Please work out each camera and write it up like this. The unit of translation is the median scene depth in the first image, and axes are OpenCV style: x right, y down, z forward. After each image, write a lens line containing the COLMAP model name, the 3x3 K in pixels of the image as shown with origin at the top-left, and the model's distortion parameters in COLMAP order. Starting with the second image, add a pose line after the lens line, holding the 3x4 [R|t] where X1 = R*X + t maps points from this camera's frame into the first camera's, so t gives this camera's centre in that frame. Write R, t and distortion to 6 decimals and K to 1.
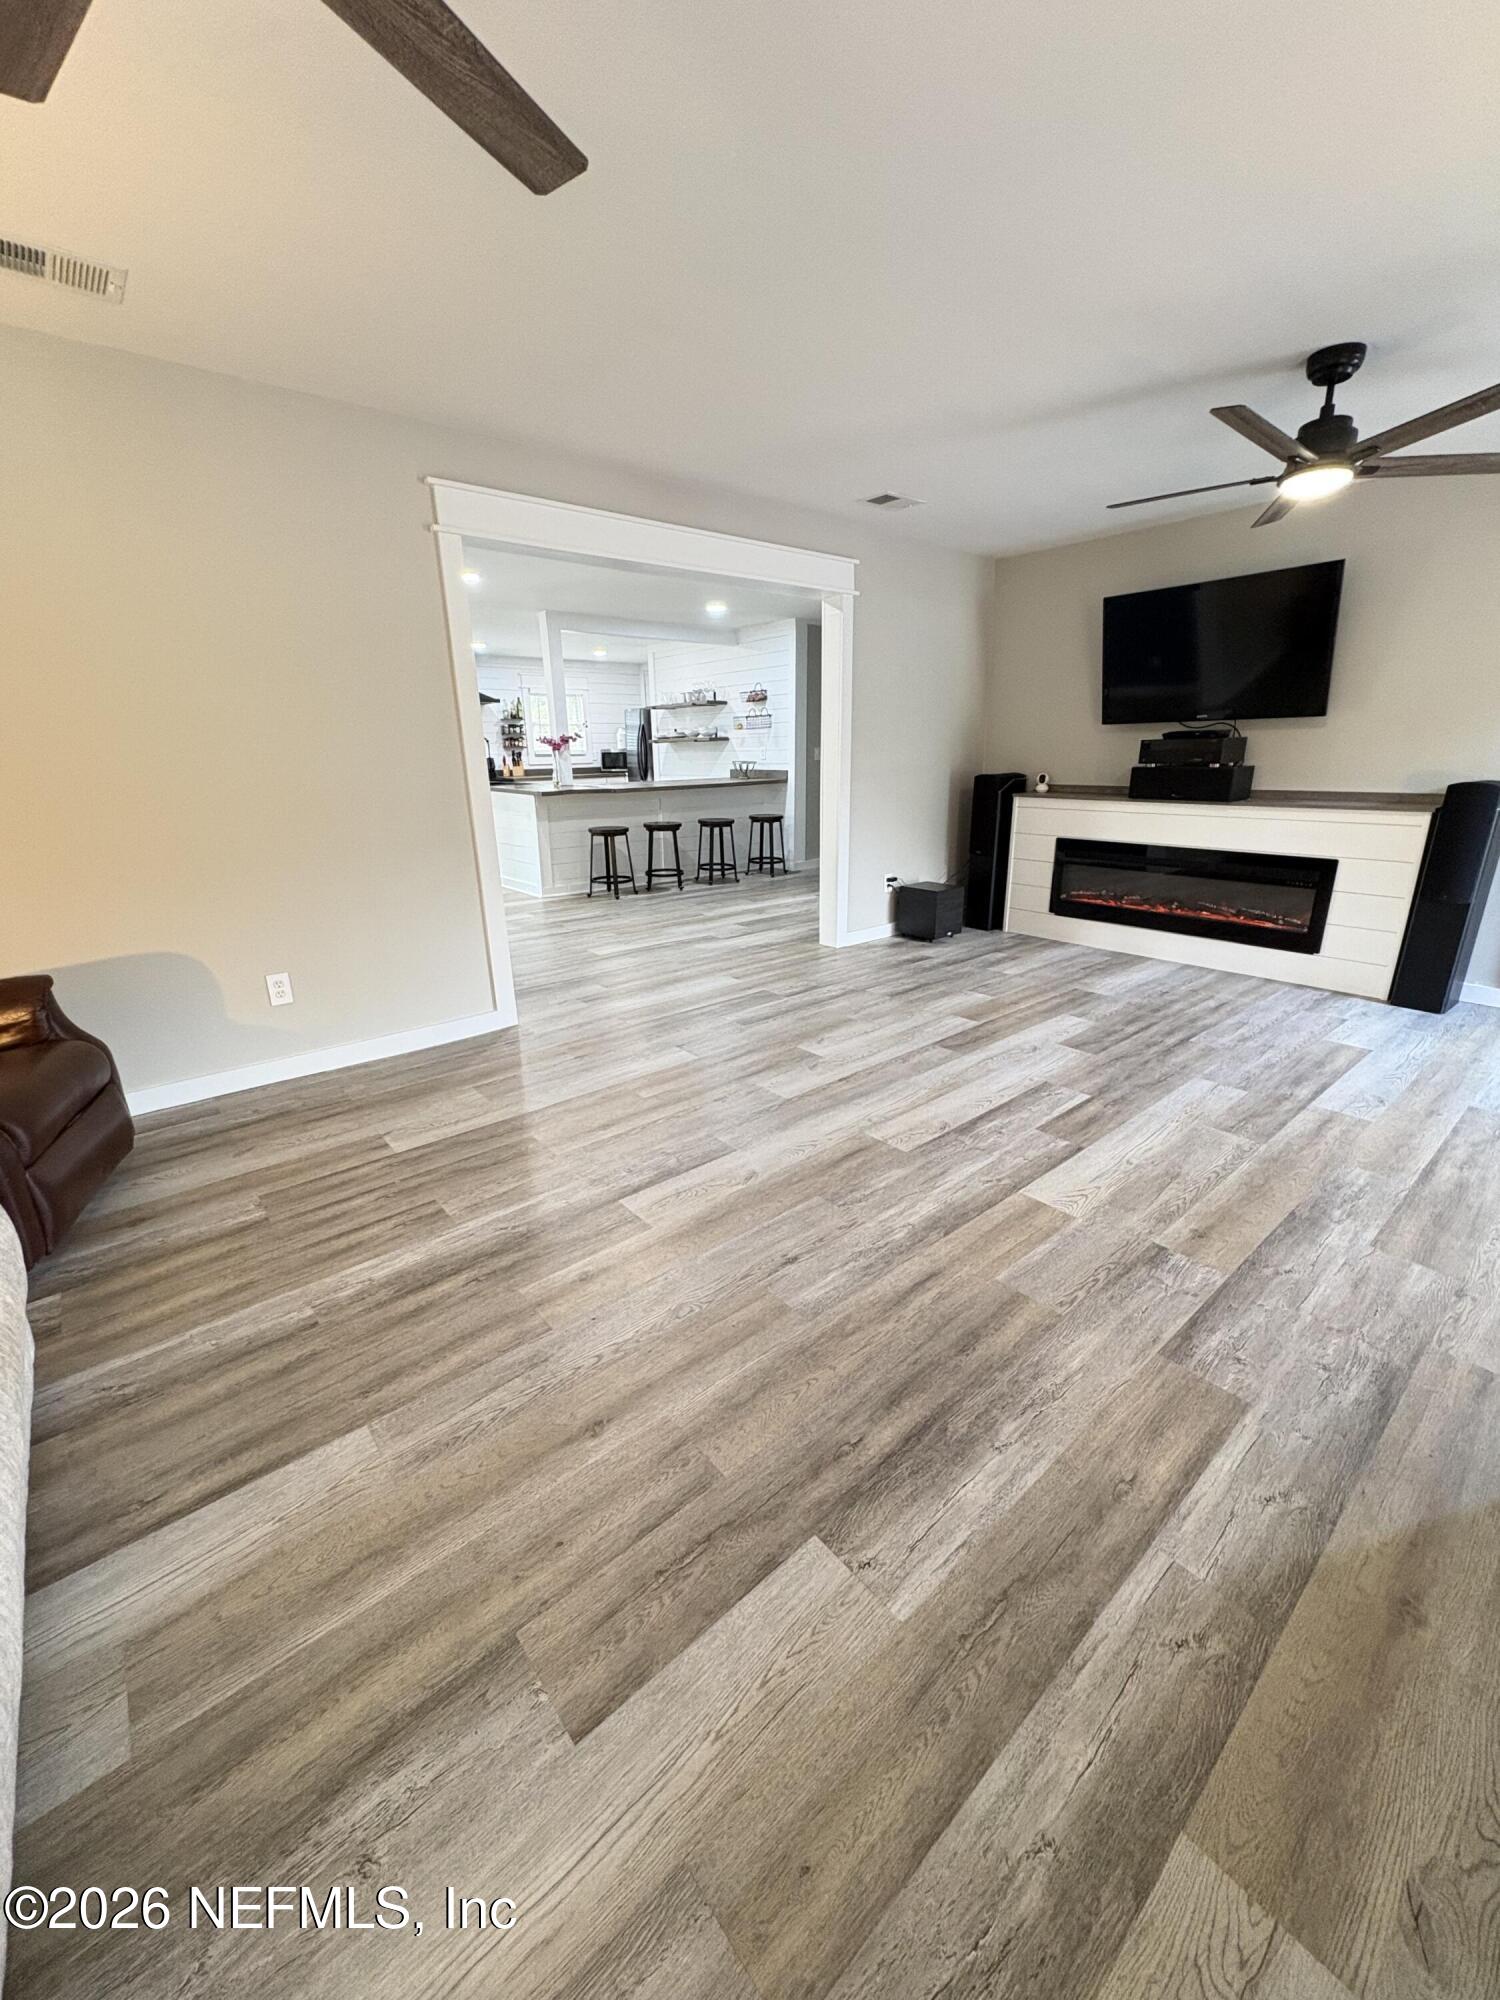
lens RADIAL K [[793.9, 0, 754.0], [0, 793.9, 991.4], [0, 0, 1]] dist [0.000723, 0.000817]
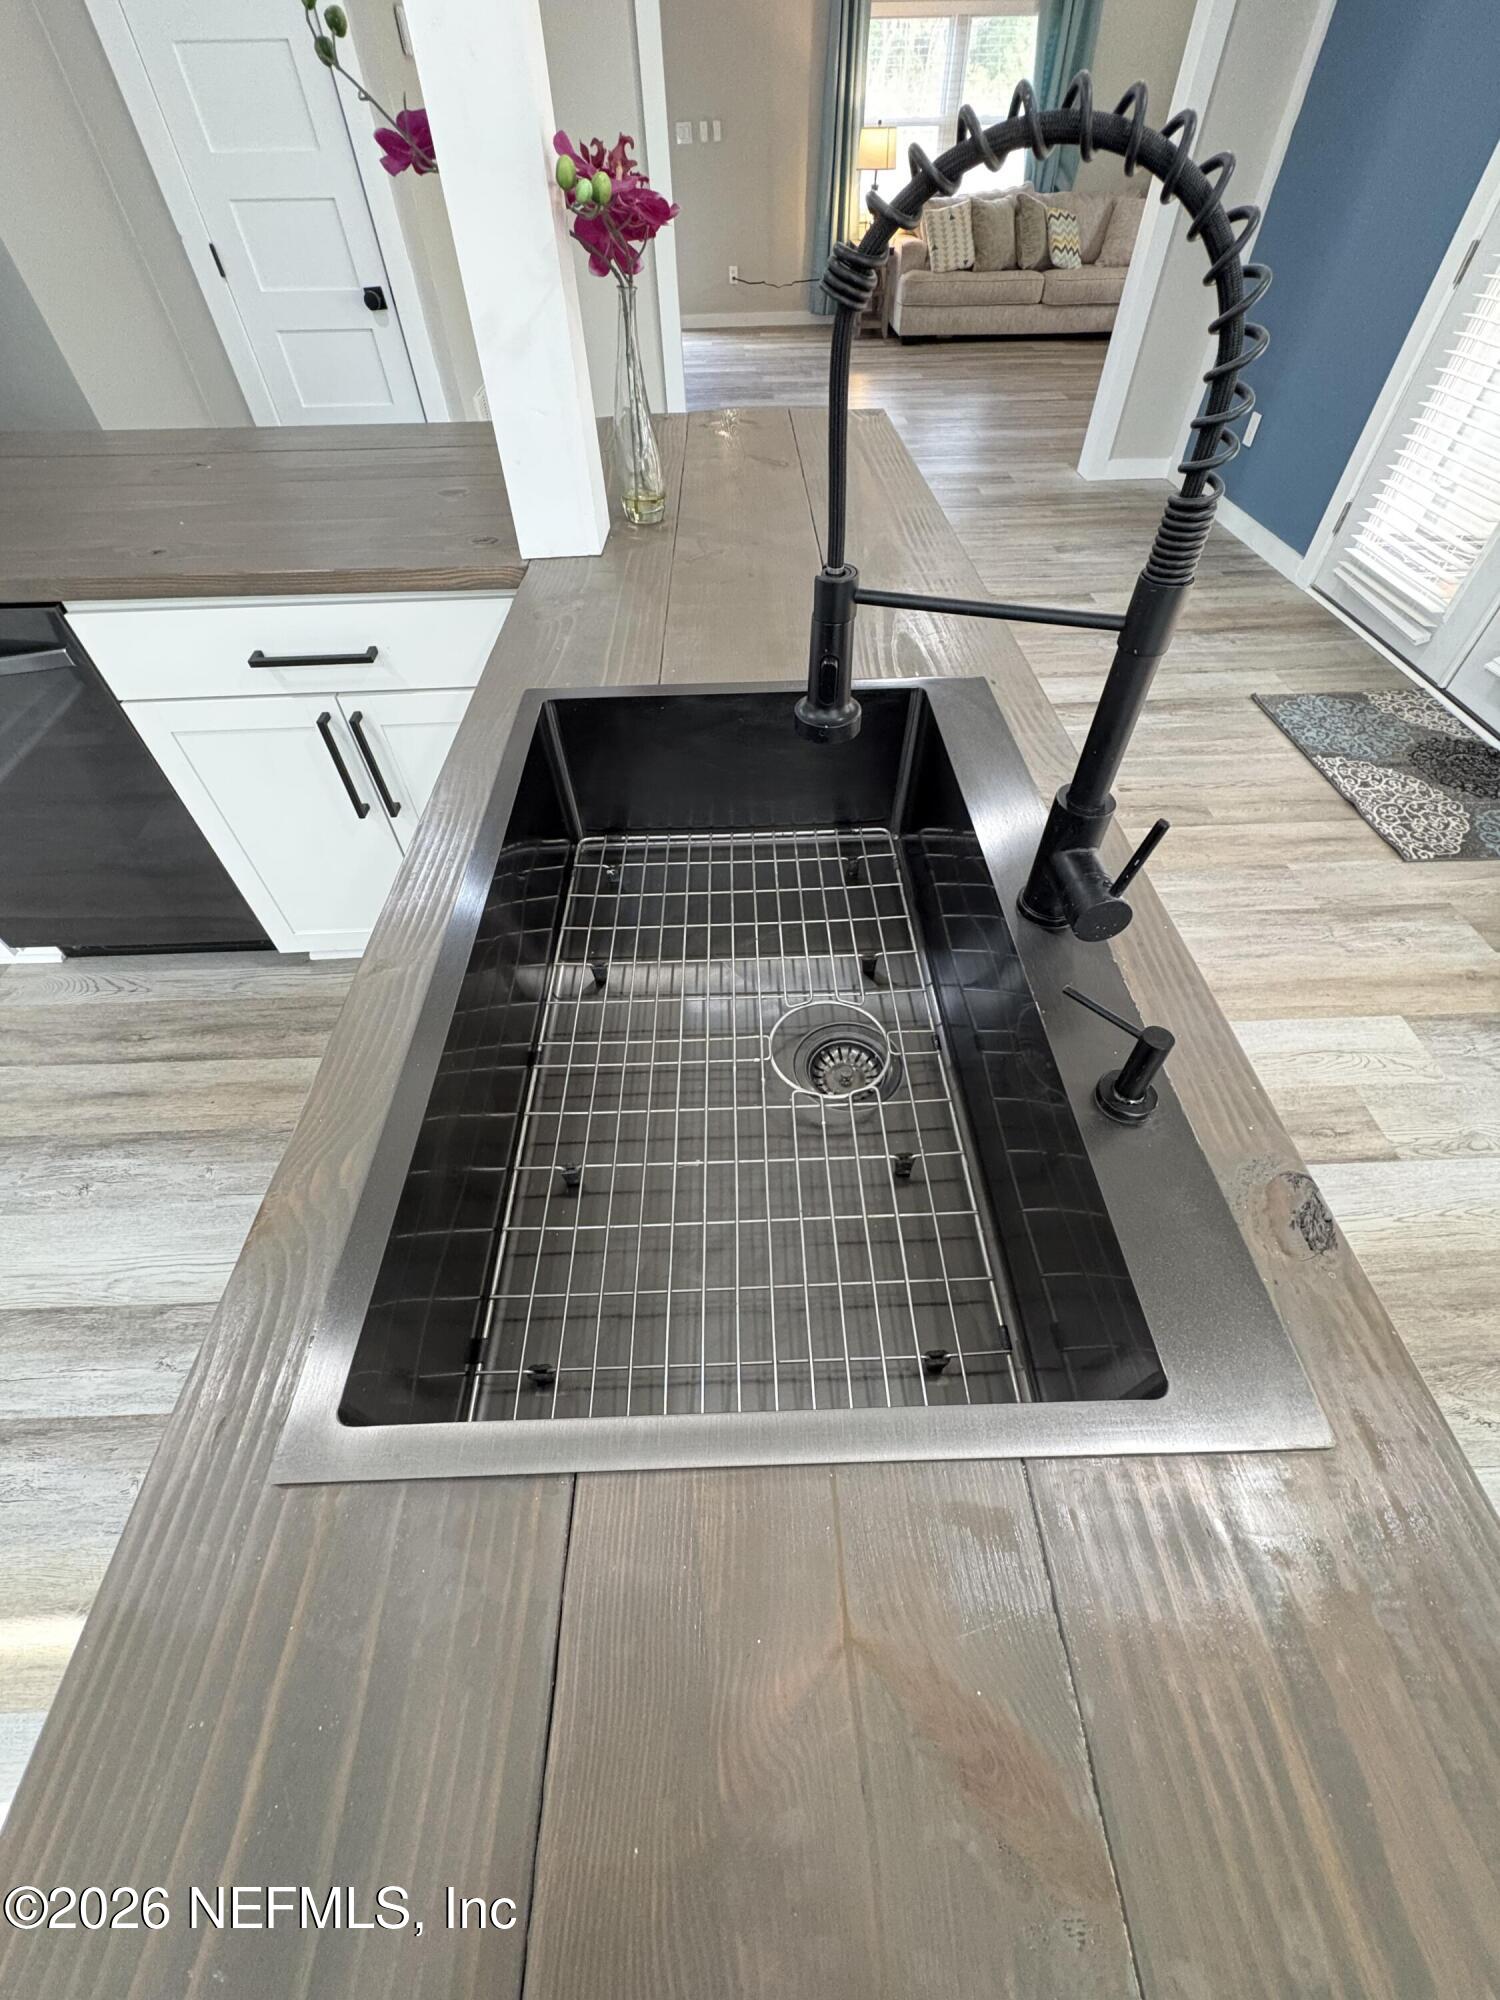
lens RADIAL K [[793.9, 0, 742.2], [0, 793.9, 990.7], [0, 0, 1]] dist [0.000723, 0.000817]
pose [[-0.780350, -0.447029, 0.437285, -0.832799], [0.206234, 0.476180, 0.854822, -0.765758], [-0.590357, 0.757243, -0.279395, 2.397339]]
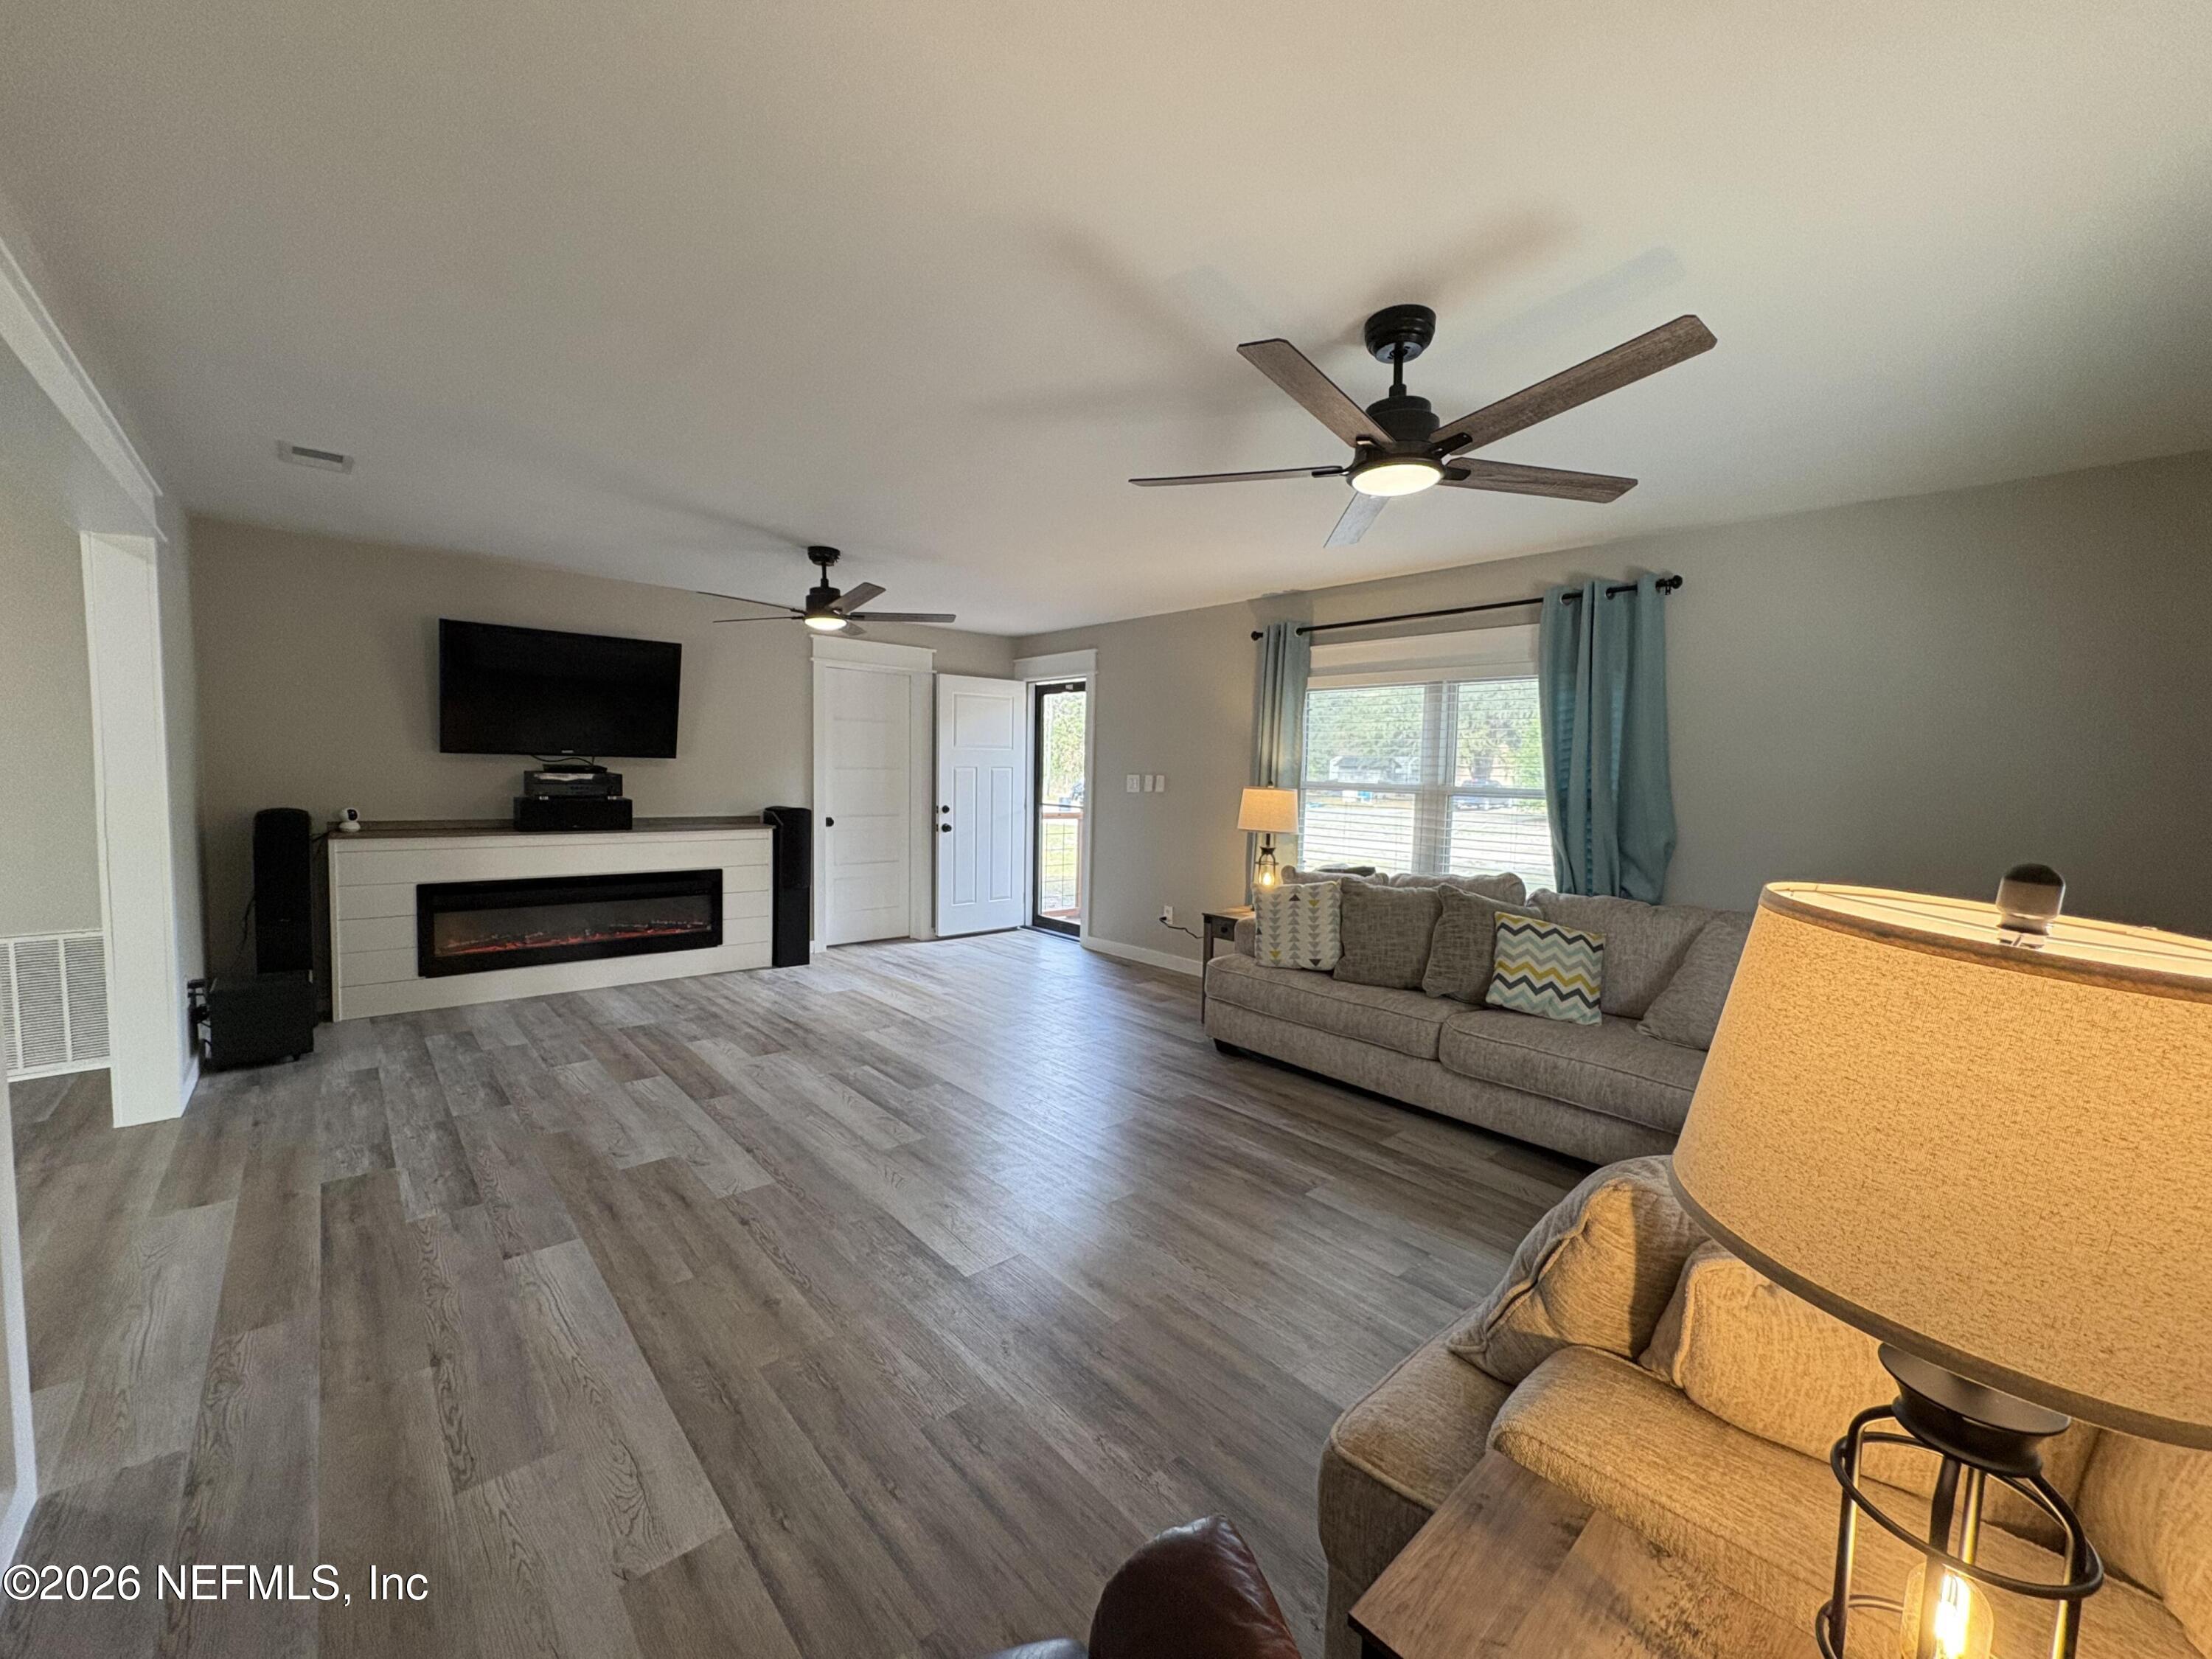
lens RADIAL K [[878.0, 0, 1098.1], [0, 878.0, 828.4], [0, 0, 1]] dist [0.000723, 0.000817]
pose [[-0.014754, -0.052846, 0.998494, -0.763619], [0.265556, 0.962533, 0.054867, -0.166861], [-0.963983, 0.265965, -0.000168, 0.467789]]
